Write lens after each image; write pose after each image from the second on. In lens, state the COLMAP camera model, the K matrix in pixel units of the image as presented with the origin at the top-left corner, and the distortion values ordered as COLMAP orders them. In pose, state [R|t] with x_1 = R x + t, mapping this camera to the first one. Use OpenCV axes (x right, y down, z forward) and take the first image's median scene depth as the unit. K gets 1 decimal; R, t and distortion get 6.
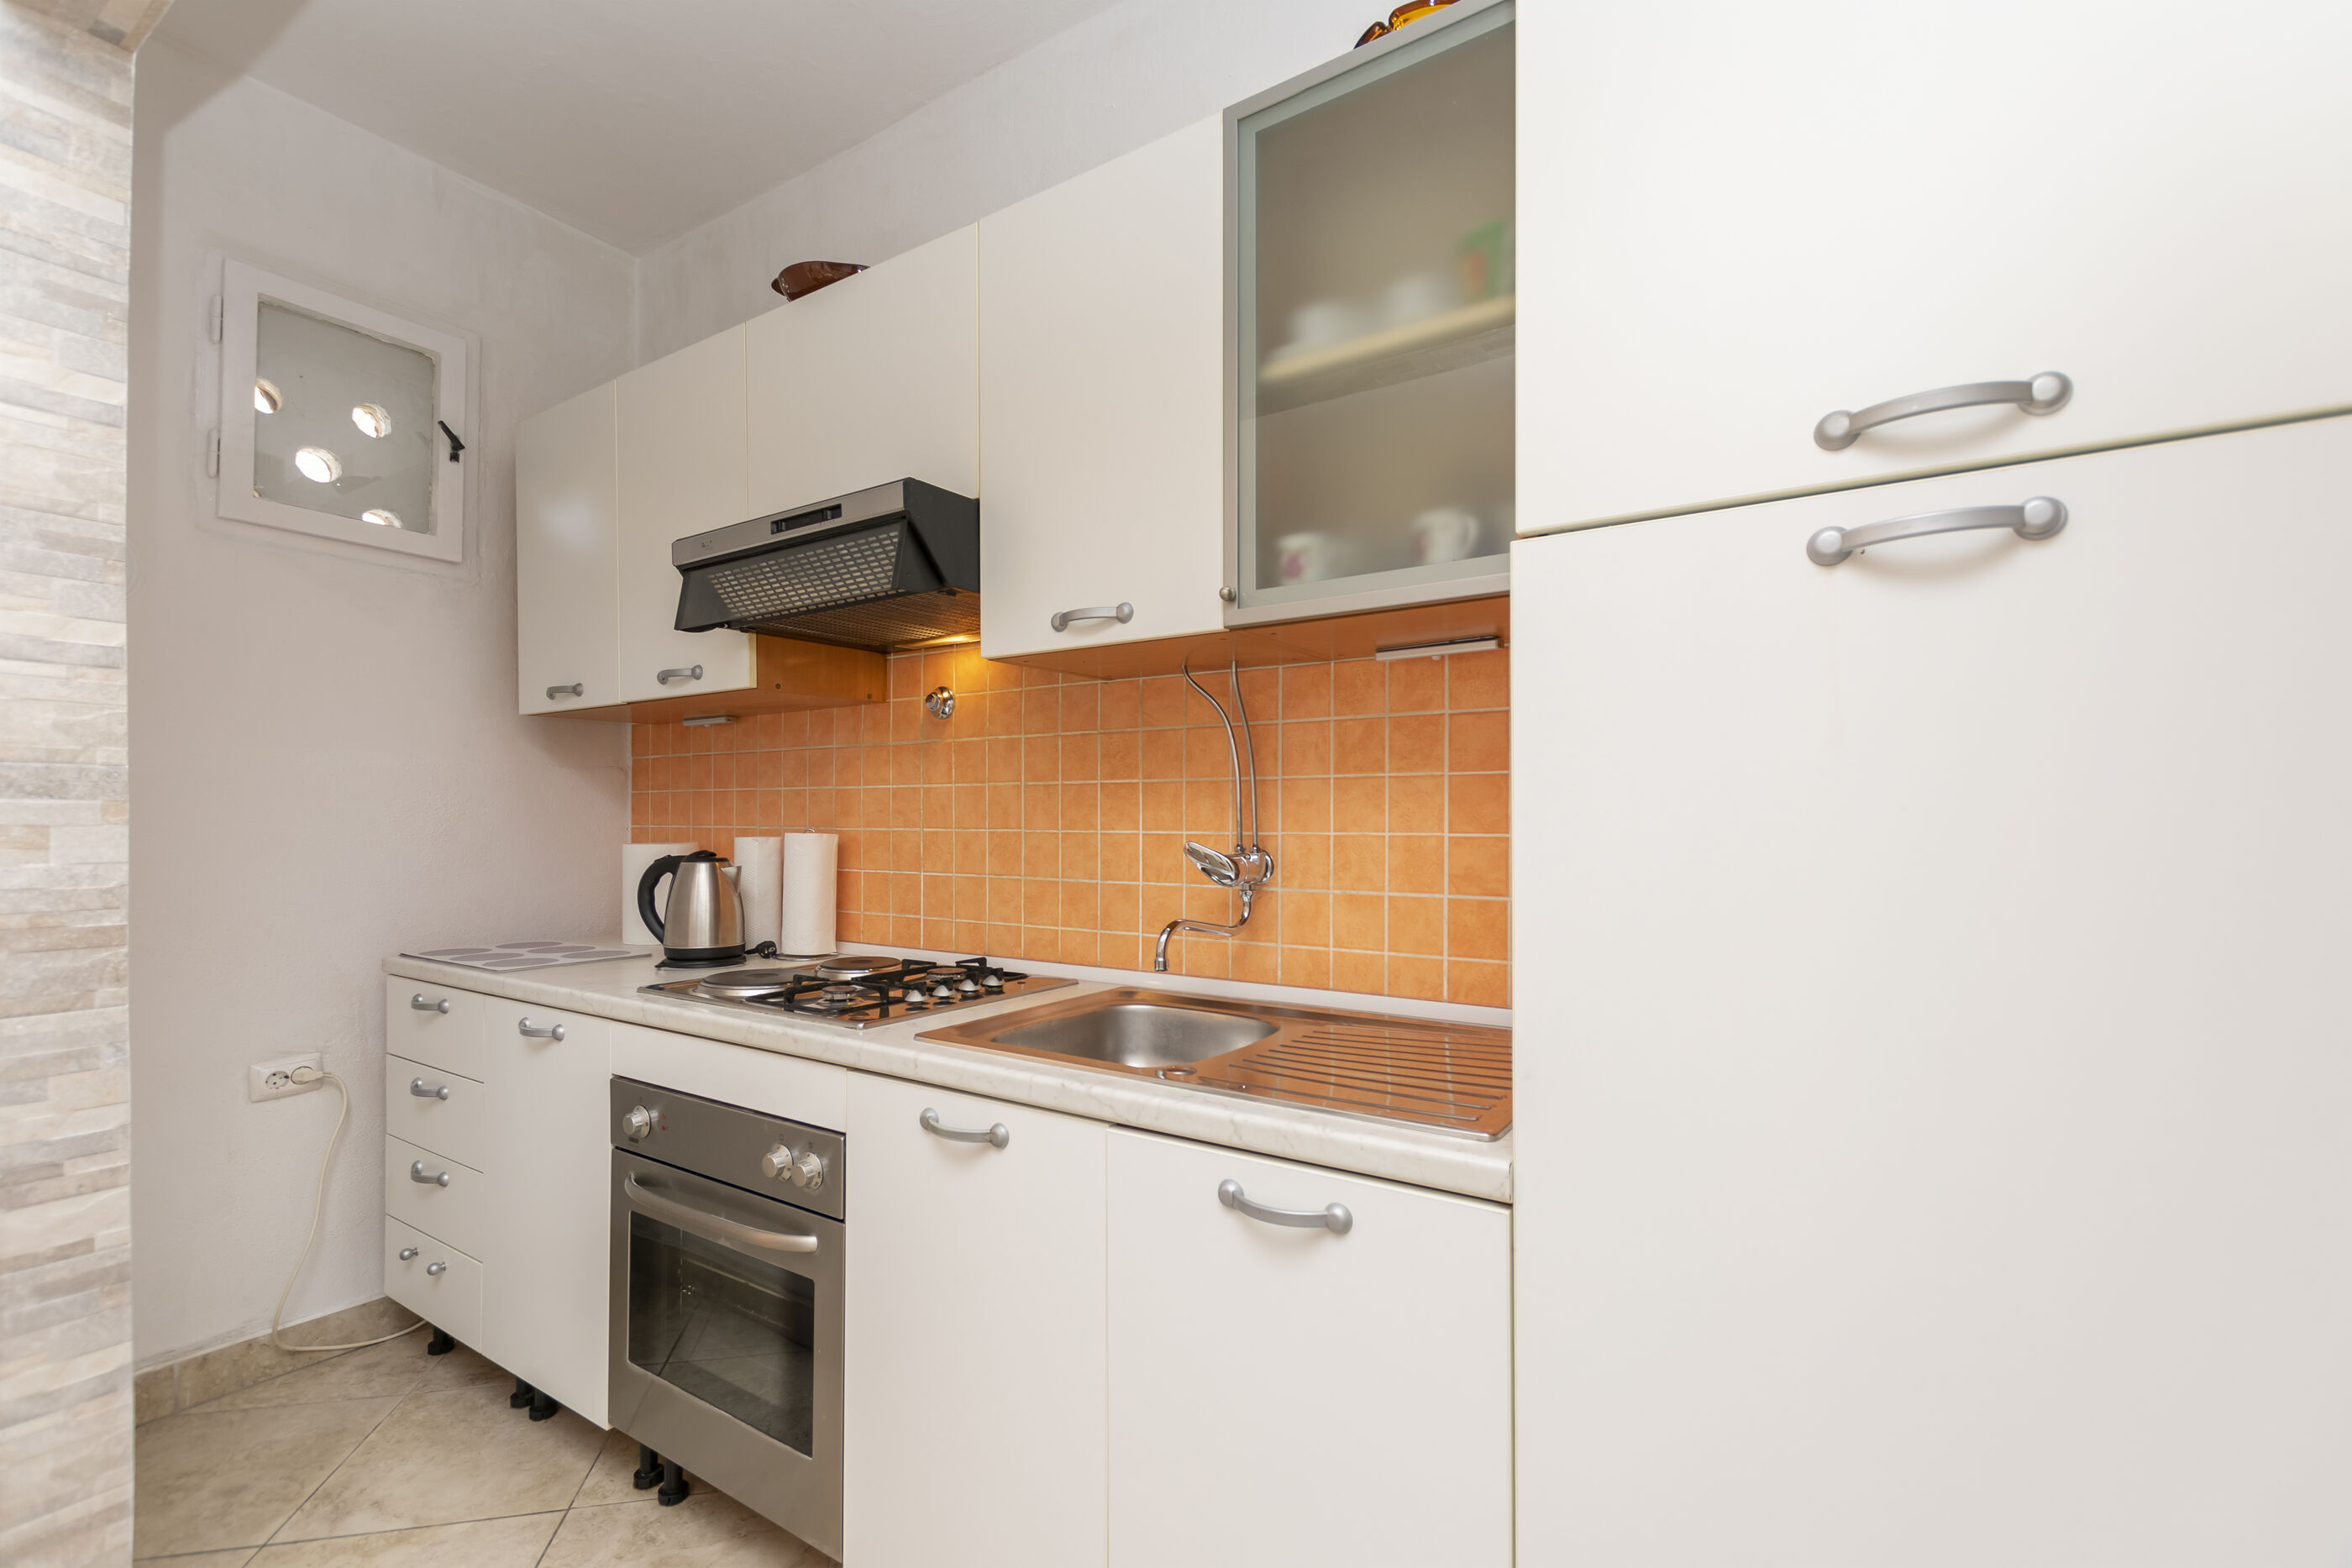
lens RADIAL K [[1017.0, 0, 1175.1], [0, 1017.0, 796.7], [0, 0, 1]] dist [0.003972, 0.000166]
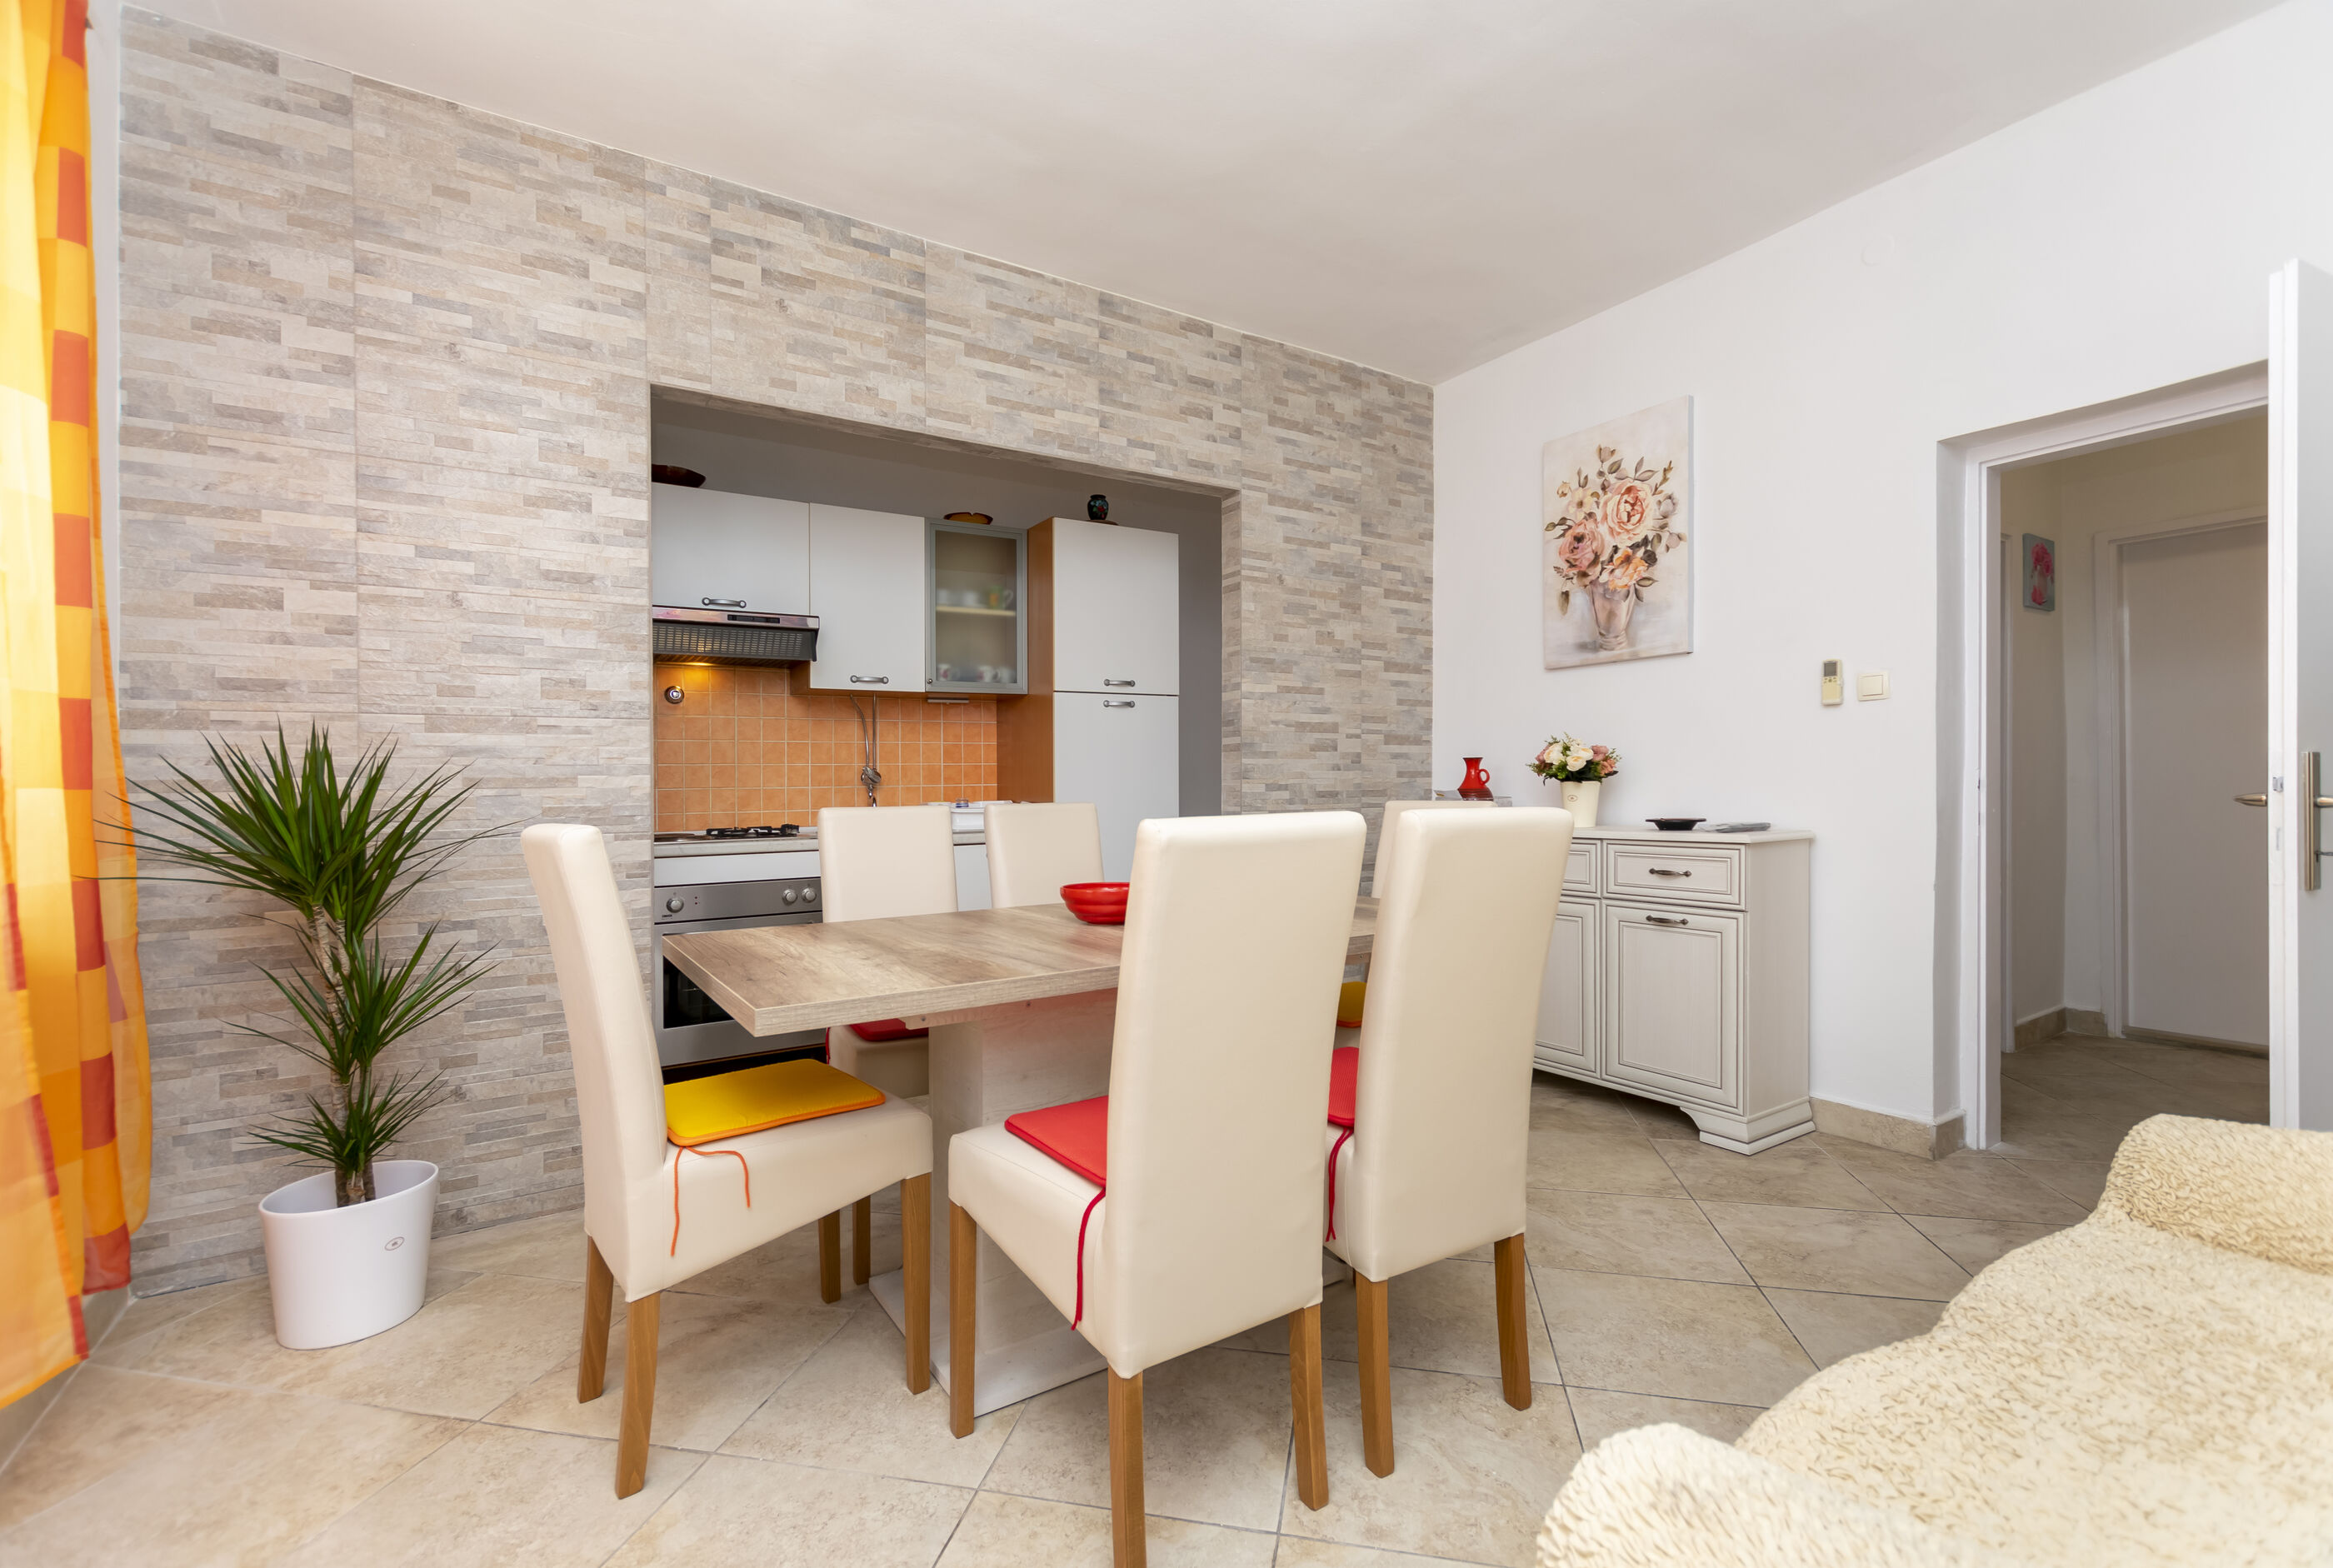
lens RADIAL K [[1019.6, 0, 1167.6], [0, 1019.6, 788.1], [0, 0, 1]] dist [0.001523, 0.000302]
pose [[0.401088, -0.004966, 0.916026, -2.197261], [-0.001446, 0.999981, 0.006054, 0.089108], [-0.916038, -0.003753, 0.401073, -0.774609]]
